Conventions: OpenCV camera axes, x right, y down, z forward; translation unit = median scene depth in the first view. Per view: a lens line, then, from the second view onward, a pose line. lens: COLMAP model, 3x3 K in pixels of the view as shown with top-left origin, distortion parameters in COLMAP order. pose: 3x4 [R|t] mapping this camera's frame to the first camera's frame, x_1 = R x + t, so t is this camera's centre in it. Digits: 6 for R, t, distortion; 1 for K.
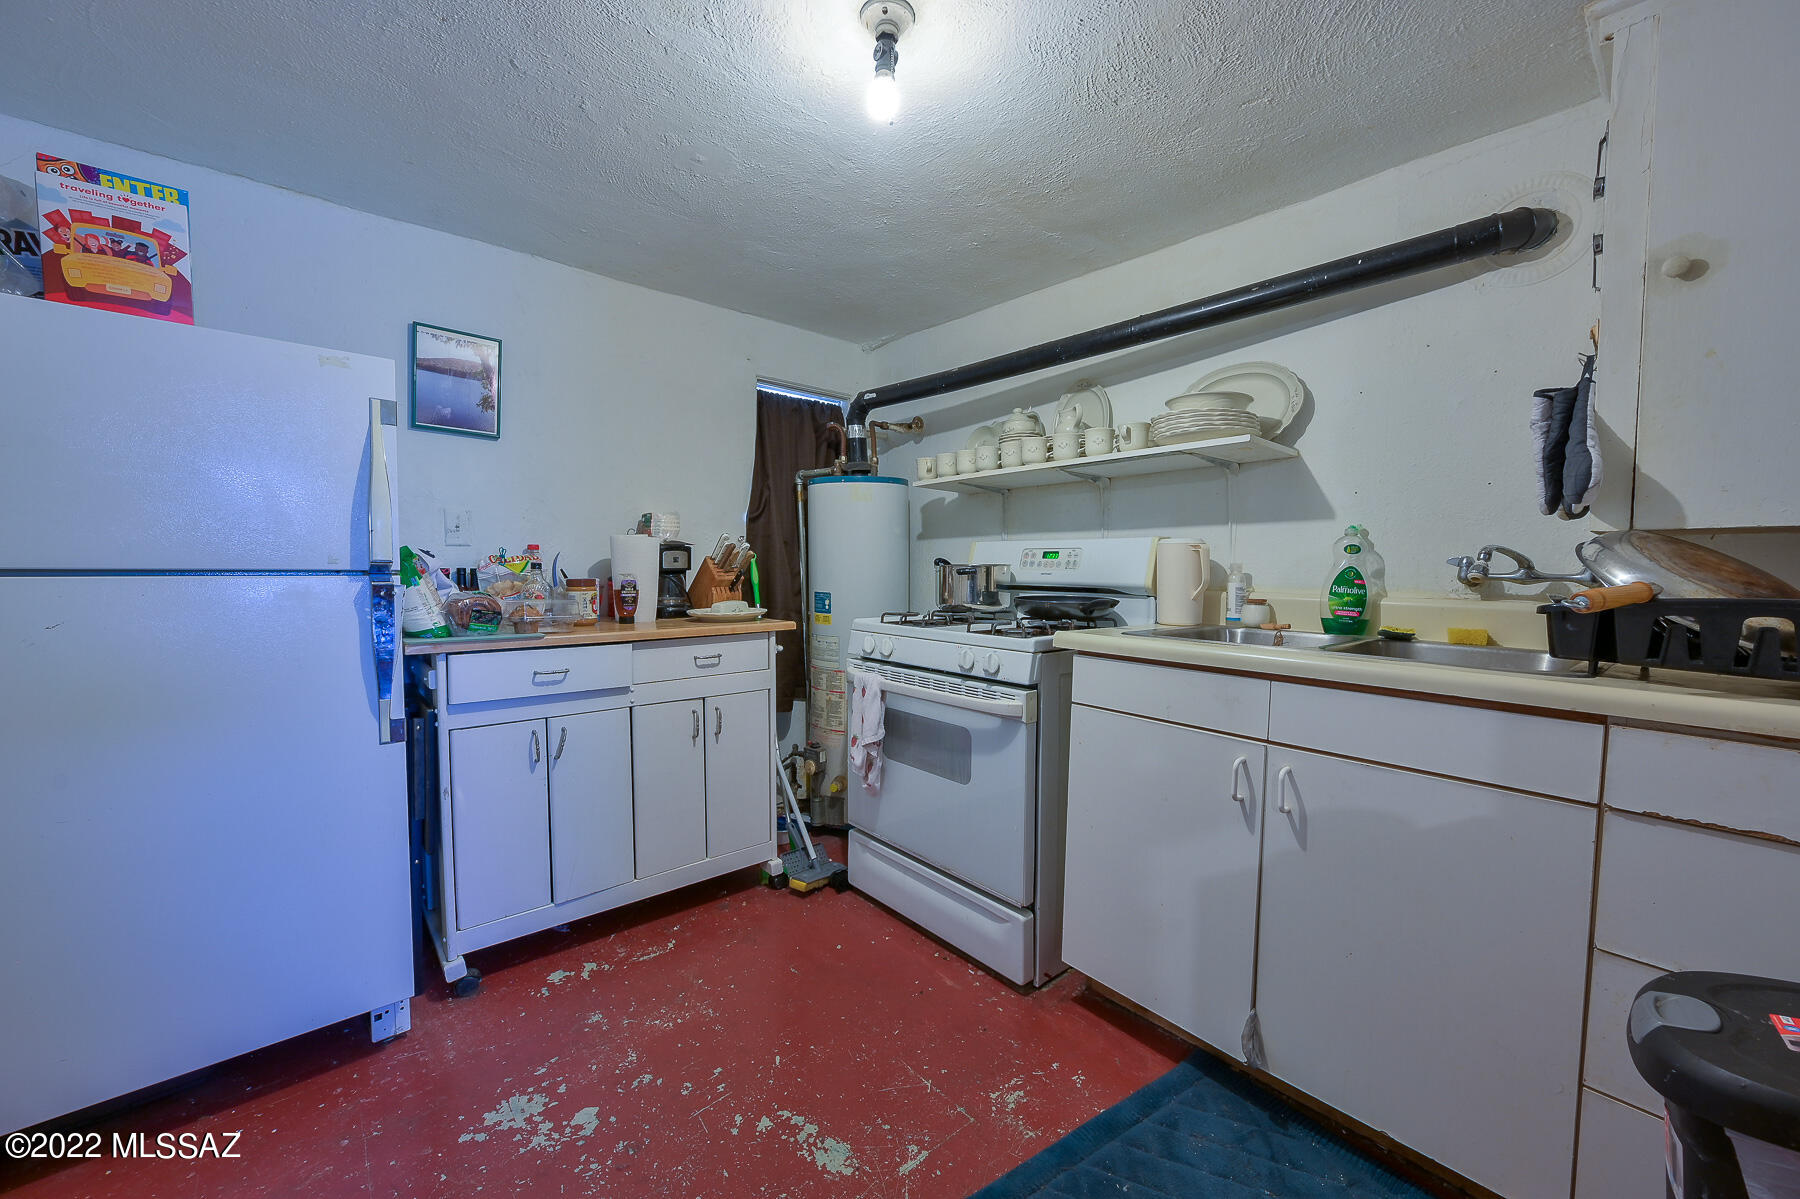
lens RADIAL K [[708.5, 0, 901.9], [0, 708.5, 602.4], [0, 0, 1]] dist [0.000073, -0.000592]
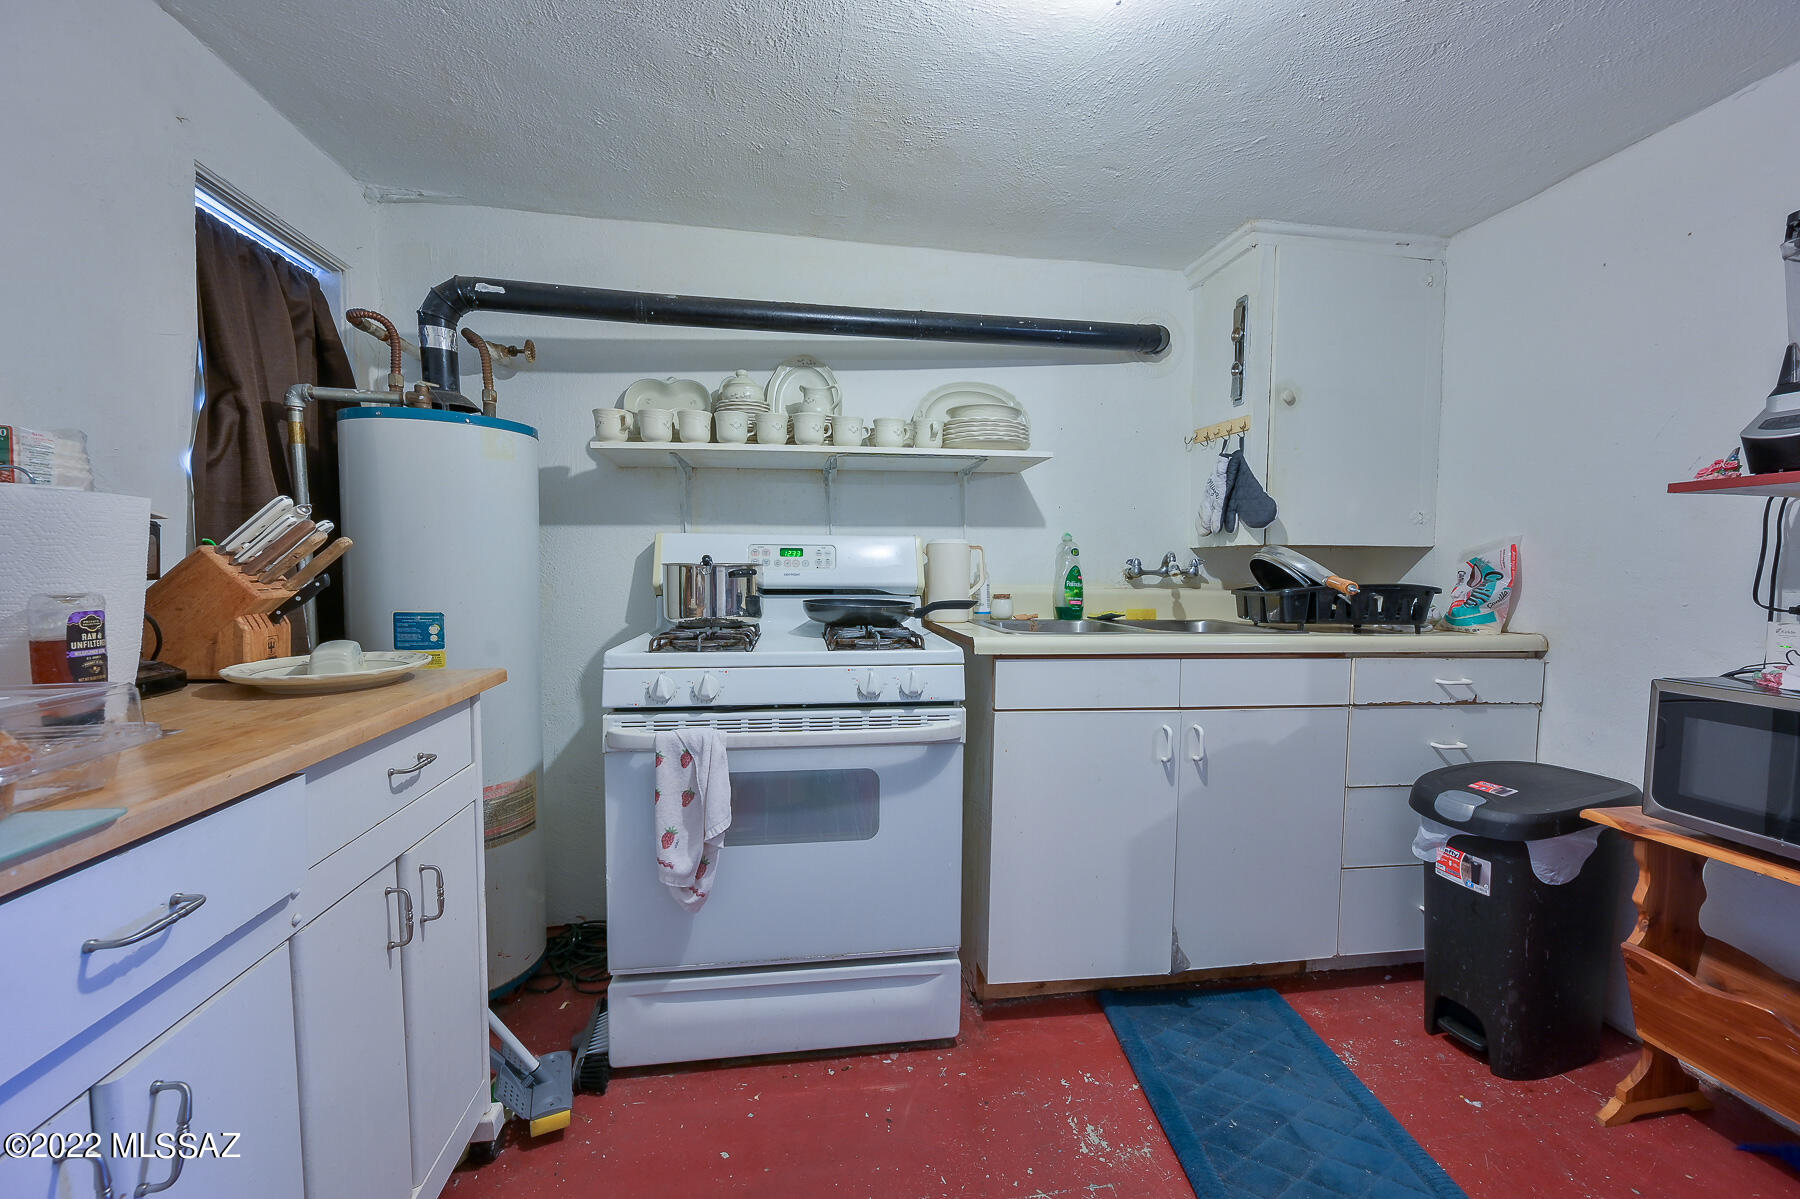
lens RADIAL K [[708.5, 0, 901.9], [0, 708.5, 602.4], [0, 0, 1]] dist [0.000073, -0.000592]
pose [[0.524421, -0.050408, 0.849966, -0.527364], [0.041910, 0.998564, 0.033362, -0.034165], [-0.850427, 0.018126, 0.525781, 0.508850]]
